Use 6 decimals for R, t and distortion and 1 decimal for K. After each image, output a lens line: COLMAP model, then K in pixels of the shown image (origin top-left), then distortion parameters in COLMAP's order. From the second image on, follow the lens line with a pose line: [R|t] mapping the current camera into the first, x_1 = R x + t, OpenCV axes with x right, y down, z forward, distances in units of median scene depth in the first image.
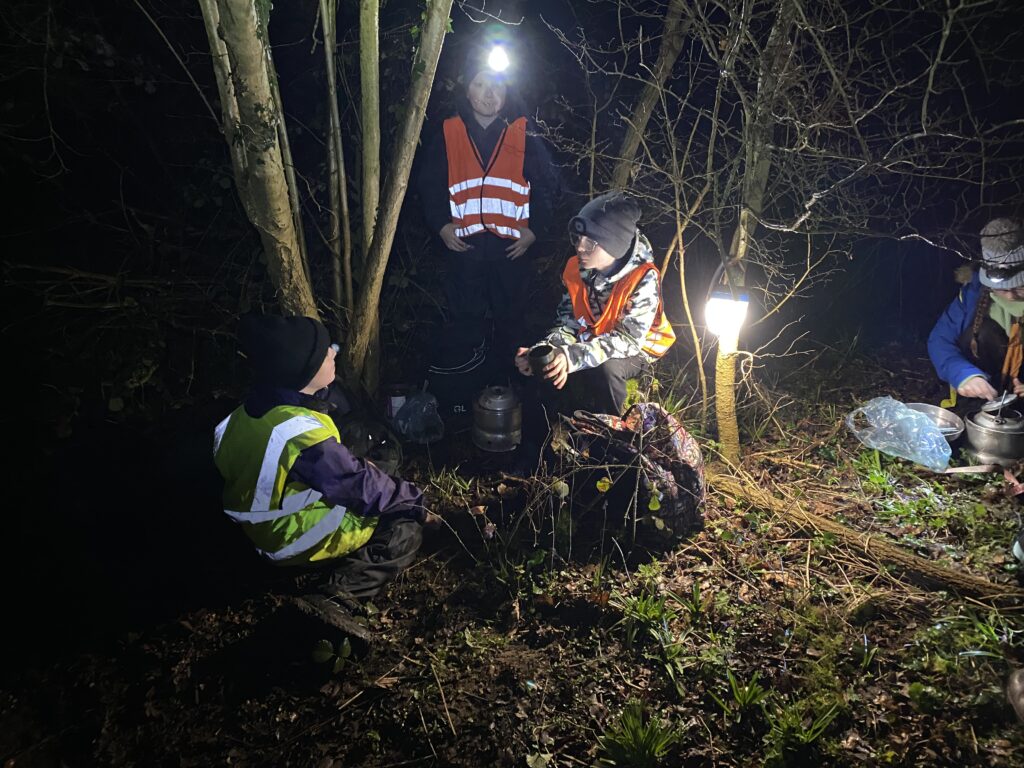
lens RADIAL K [[778.4, 0, 509.7], [0, 778.4, 372.7], [0, 0, 1]] dist [0.006117, 0.007617]
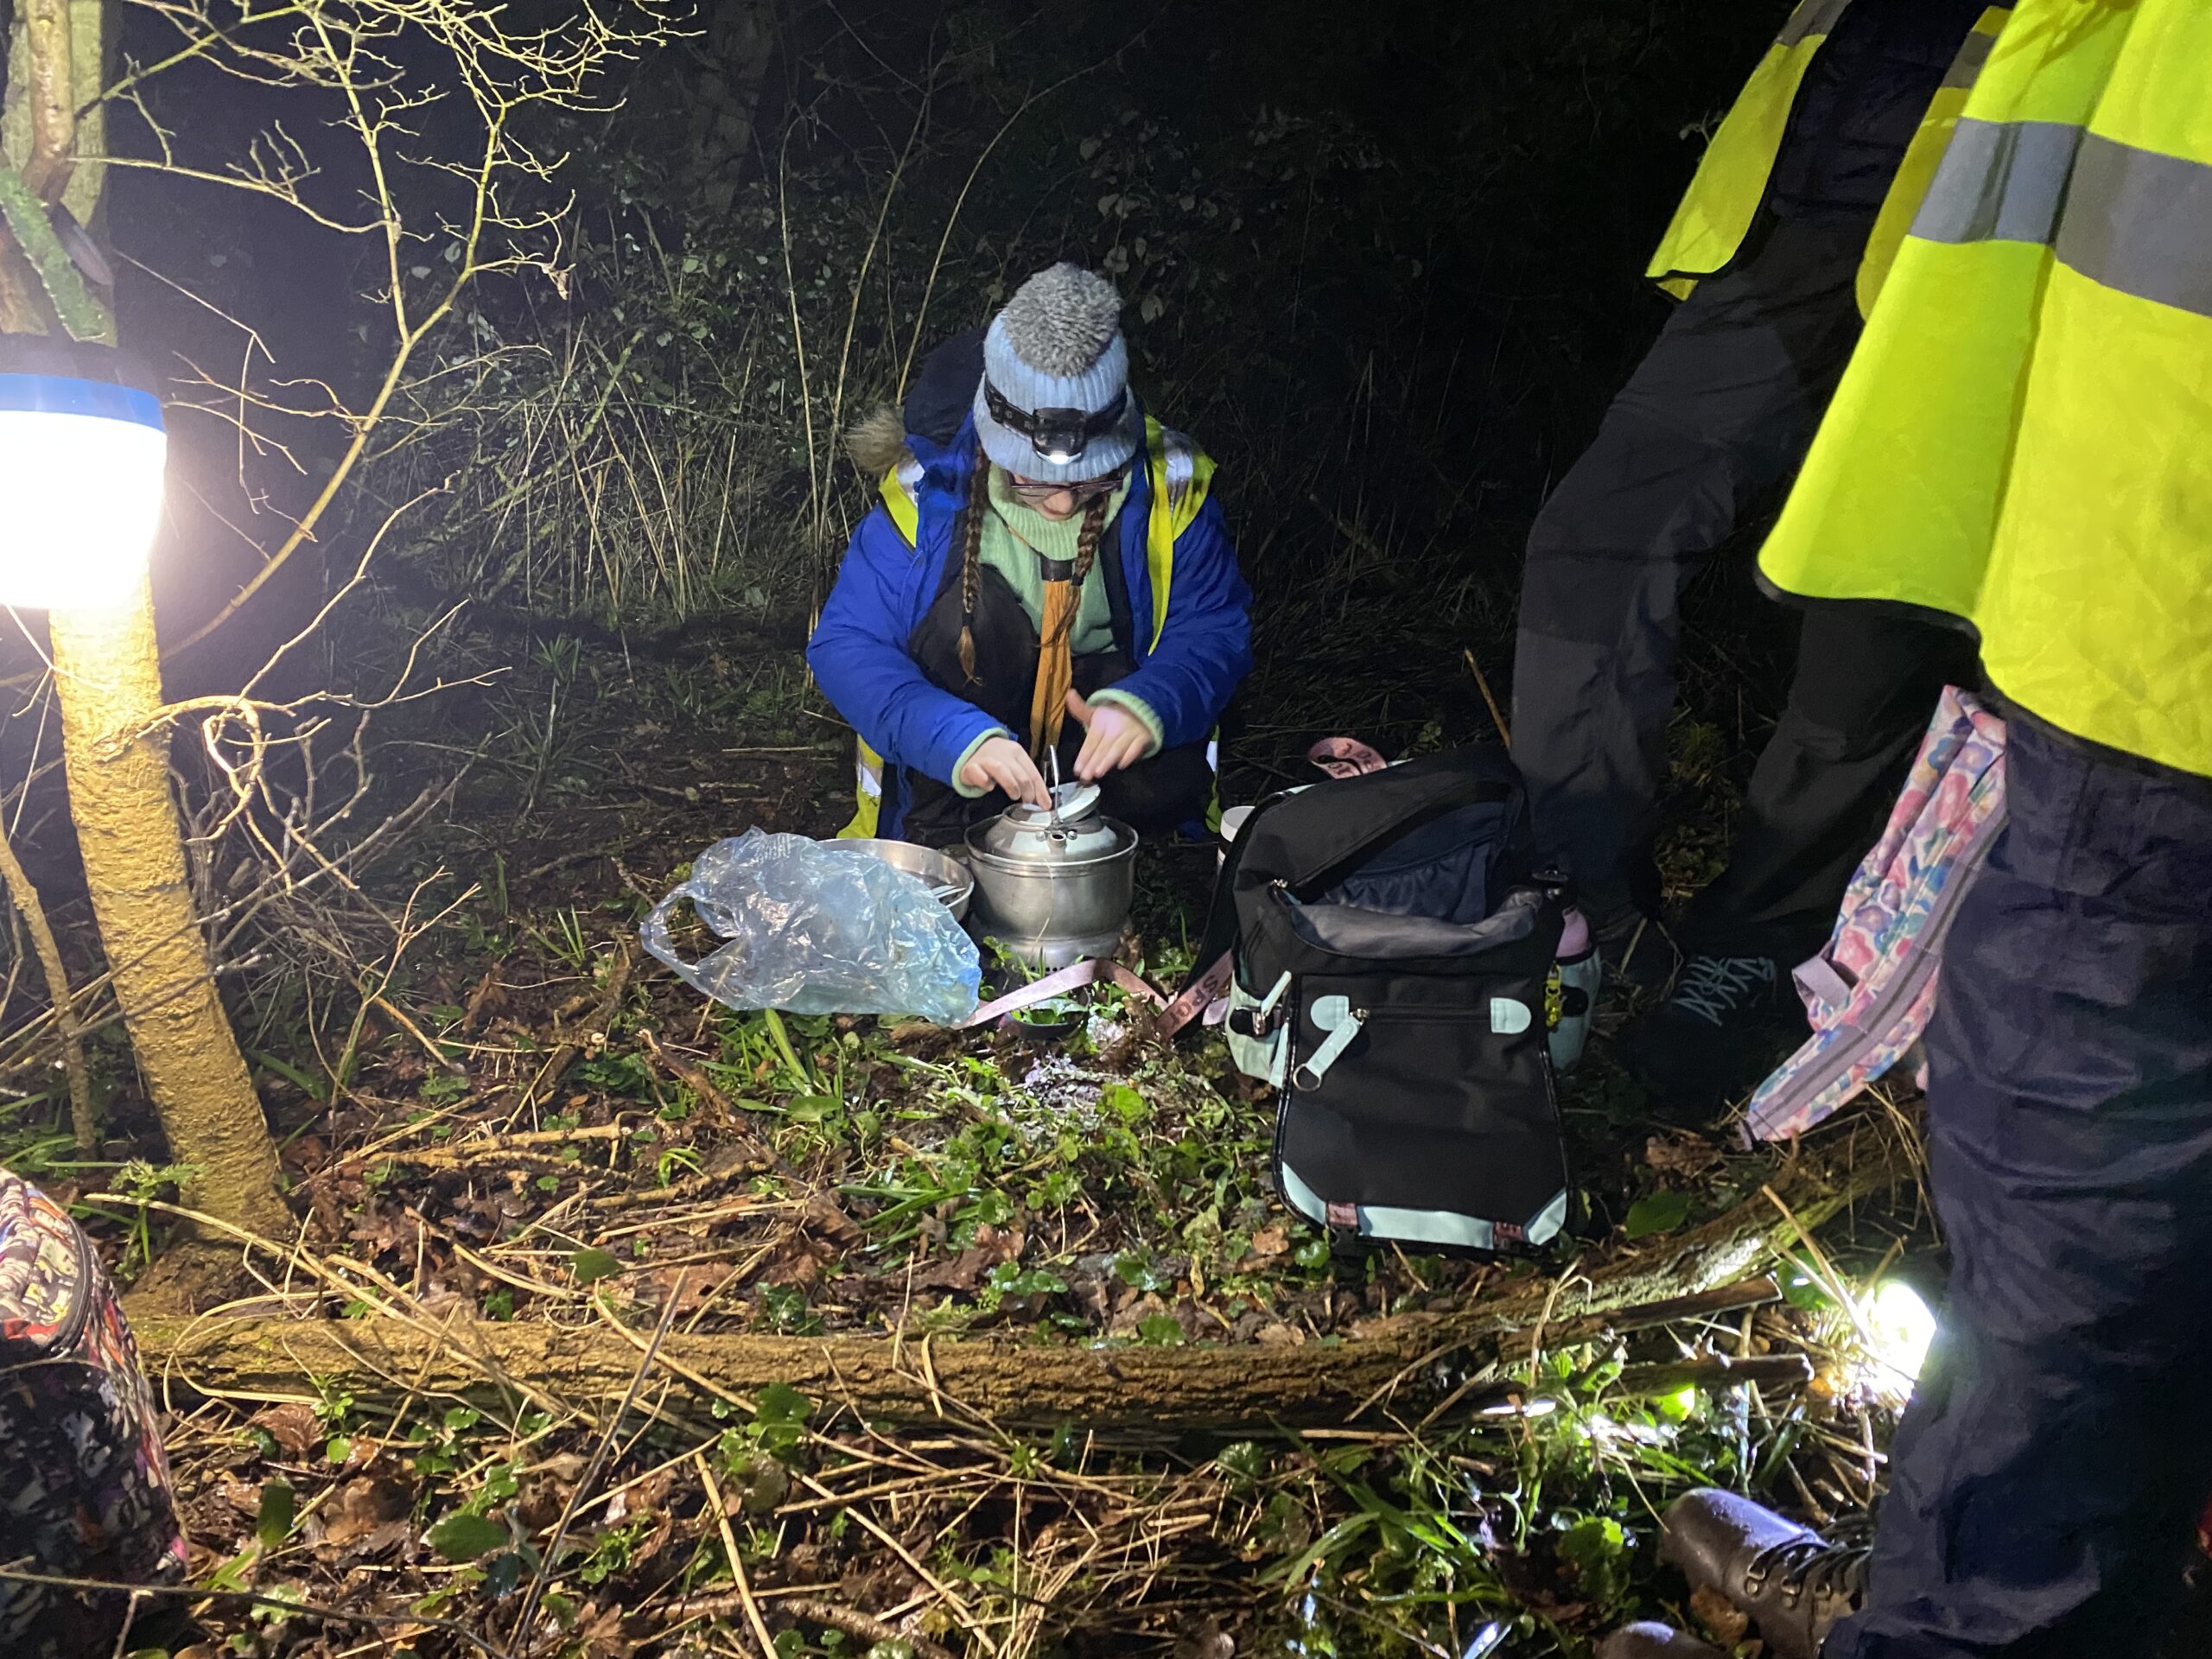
lens RADIAL K [[1681.5, 0, 1101.1], [0, 1681.5, 805.1], [0, 0, 1]] dist [0.006117, 0.007617]
pose [[0.682912, -0.171077, 0.710186, 0.135486], [0.222395, 0.974731, 0.020949, 0.042477], [-0.695825, 0.143636, 0.703702, 0.500780]]
